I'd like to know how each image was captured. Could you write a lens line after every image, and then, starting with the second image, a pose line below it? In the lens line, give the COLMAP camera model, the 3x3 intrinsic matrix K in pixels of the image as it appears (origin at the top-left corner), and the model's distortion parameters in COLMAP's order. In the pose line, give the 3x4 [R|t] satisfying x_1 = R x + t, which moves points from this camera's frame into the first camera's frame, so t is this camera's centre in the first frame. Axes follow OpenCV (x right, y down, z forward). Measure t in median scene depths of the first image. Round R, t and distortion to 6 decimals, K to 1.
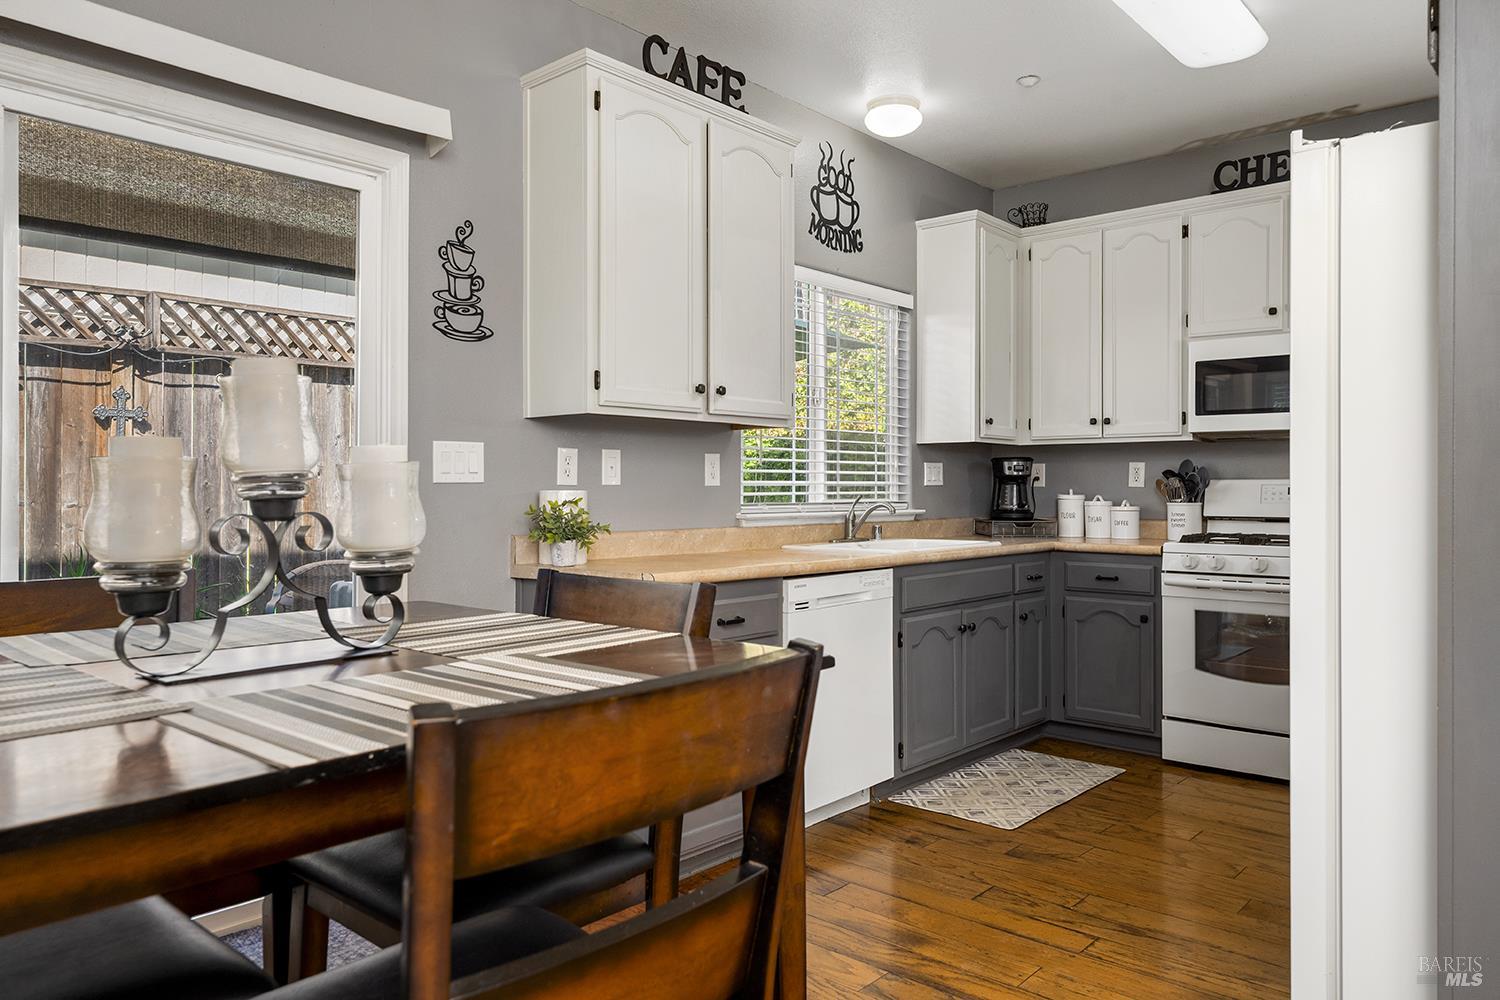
lens RADIAL K [[1026.6, 0, 765.4], [0, 1026.6, 486.7], [0, 0, 1]] dist [0.000116, -0.000024]
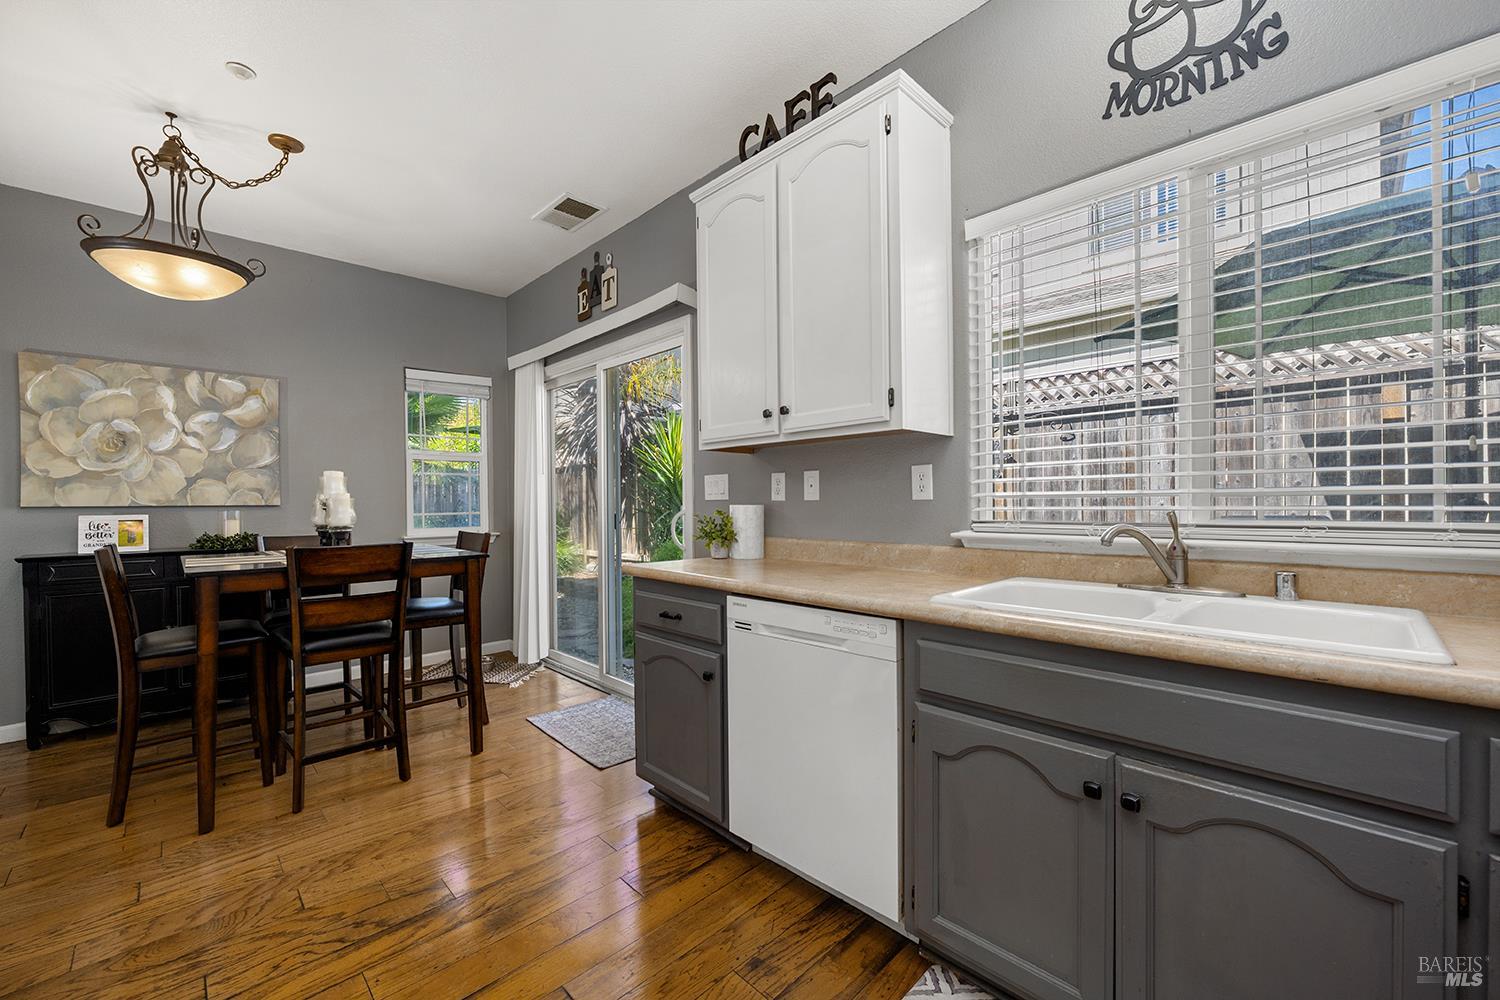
lens RADIAL K [[597.8, 0, 751.5], [0, 597.8, 507.6], [0, 0, 1]] dist [-0.006685, -0.000892]
pose [[-0.084417, 0.010612, -0.996374, 0.437236], [0.009795, 0.999904, 0.009819, -0.000277], [0.996382, -0.008931, -0.084513, 0.778108]]
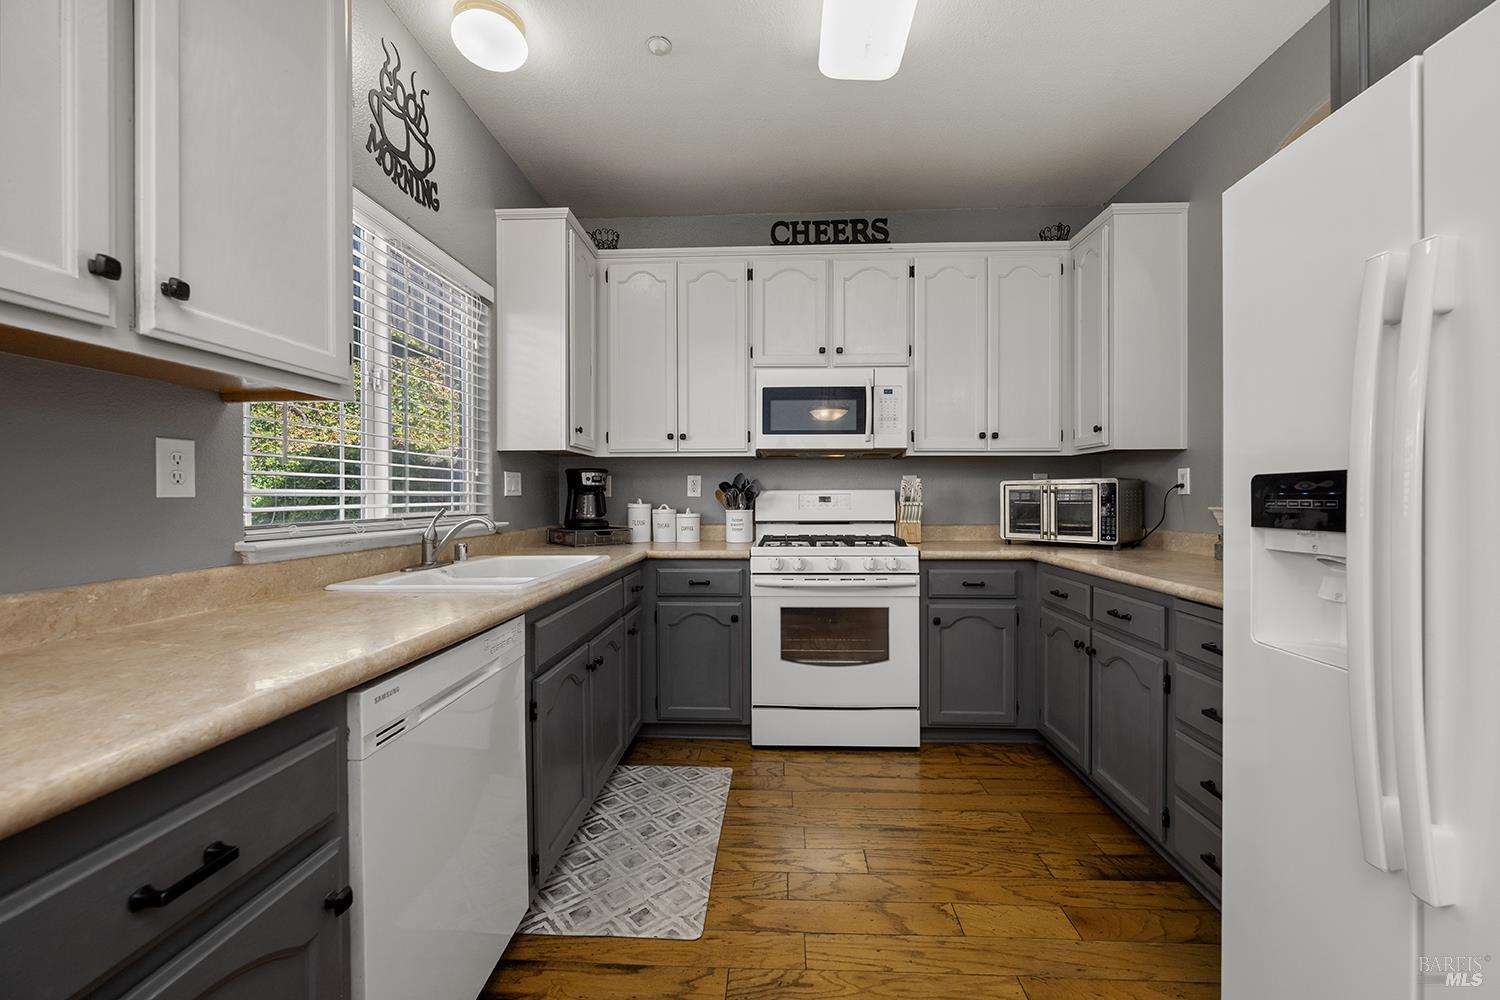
lens RADIAL K [[597.8, 0, 751.1], [0, 597.8, 501.0], [0, 0, 1]] dist [-0.006685, -0.000892]
pose [[0.789658, -0.007450, 0.613502, -0.002539], [0.003248, 0.999963, 0.007963, 0.000043], [-0.613539, -0.004295, 0.789653, 0.484440]]
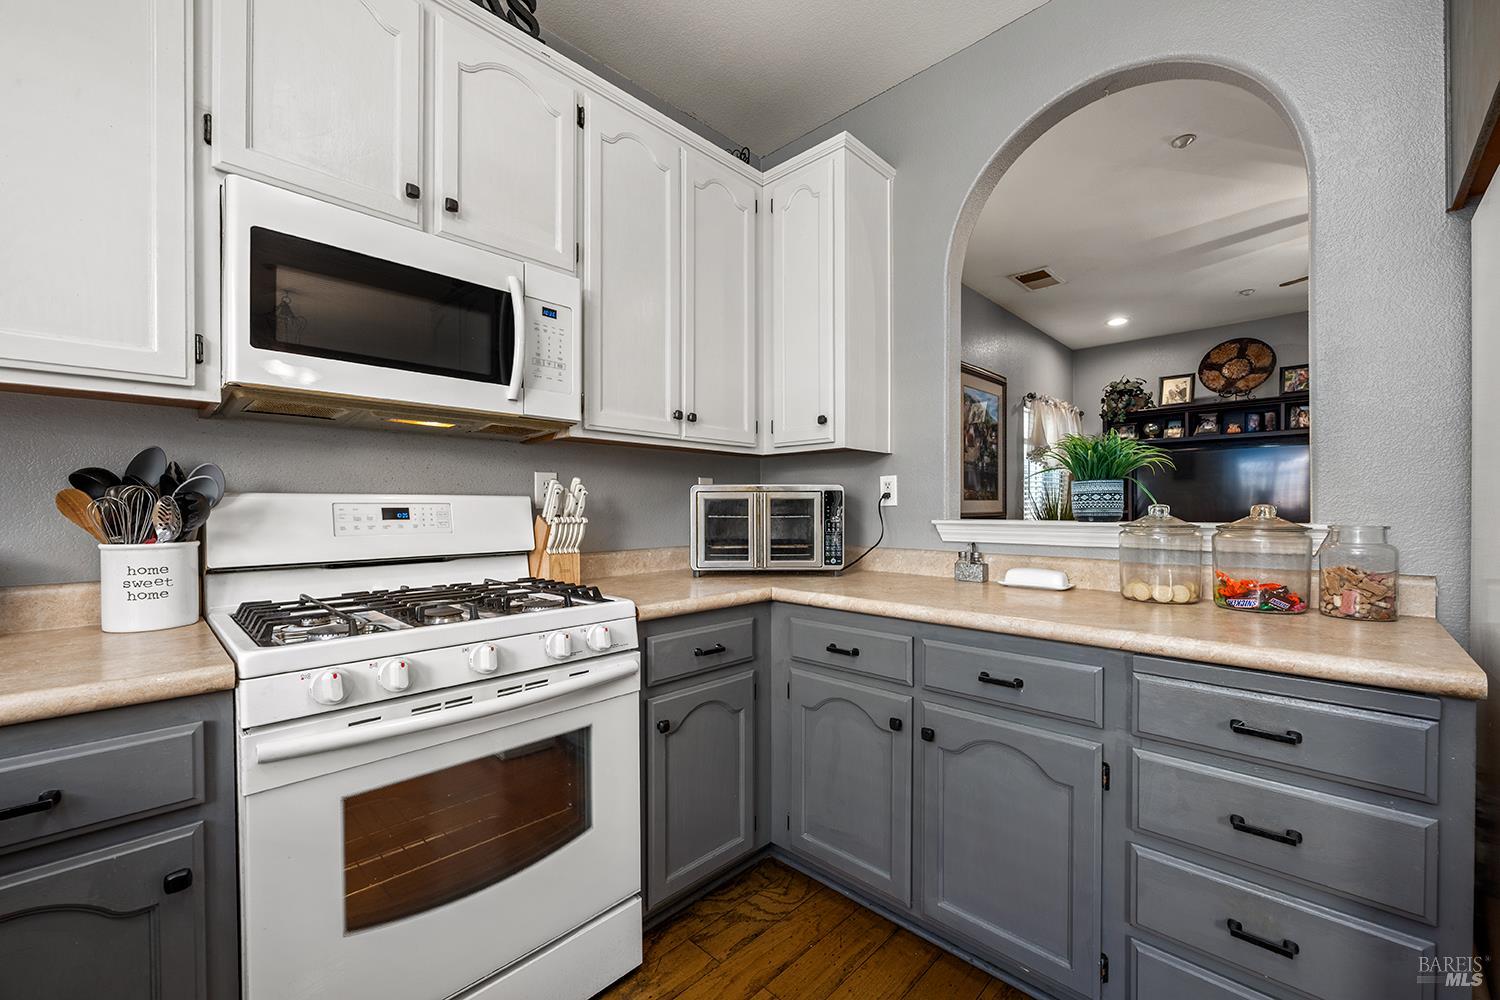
lens RADIAL K [[597.8, 0, 741.3], [0, 597.8, 512.2], [0, 0, 1]] dist [-0.006685, -0.000892]
pose [[0.059950, -0.007631, 0.998172, 0.175947], [0.002549, 0.999969, 0.007491, 0.000943], [-0.998198, 0.002095, 0.059968, 0.780899]]
